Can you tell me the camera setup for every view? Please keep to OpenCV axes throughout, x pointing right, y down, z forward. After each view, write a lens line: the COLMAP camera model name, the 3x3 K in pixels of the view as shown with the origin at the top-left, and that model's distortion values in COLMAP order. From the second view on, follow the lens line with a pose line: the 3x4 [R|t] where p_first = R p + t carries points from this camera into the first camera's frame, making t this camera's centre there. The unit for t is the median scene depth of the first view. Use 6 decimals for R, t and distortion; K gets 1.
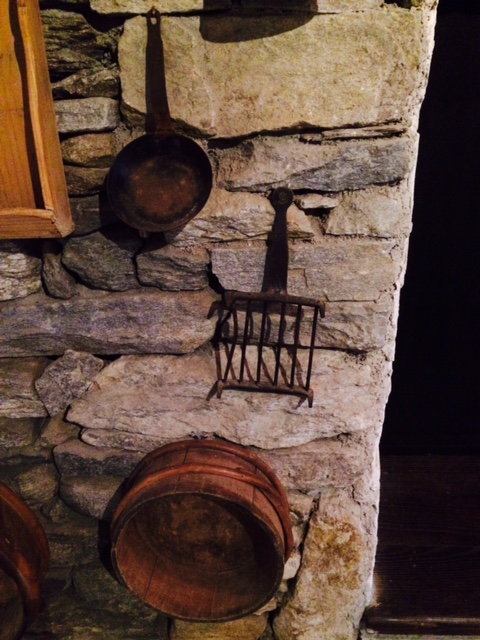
lens RADIAL K [[540.6, 0, 240.5], [0, 540.6, 320.1], [0, 0, 1]] dist [0.044935, -0.032464]
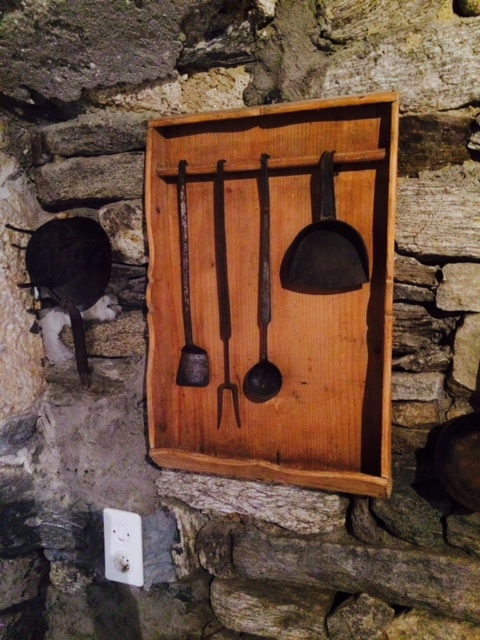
lens RADIAL K [[540.6, 0, 240.6], [0, 540.6, 319.5], [0, 0, 1]] dist [0.044935, -0.032464]
pose [[0.934050, 0.061238, -0.351852, -0.215203], [-0.149464, 0.961792, -0.229384, -0.180958], [0.324362, 0.266845, 0.907515, -0.155568]]
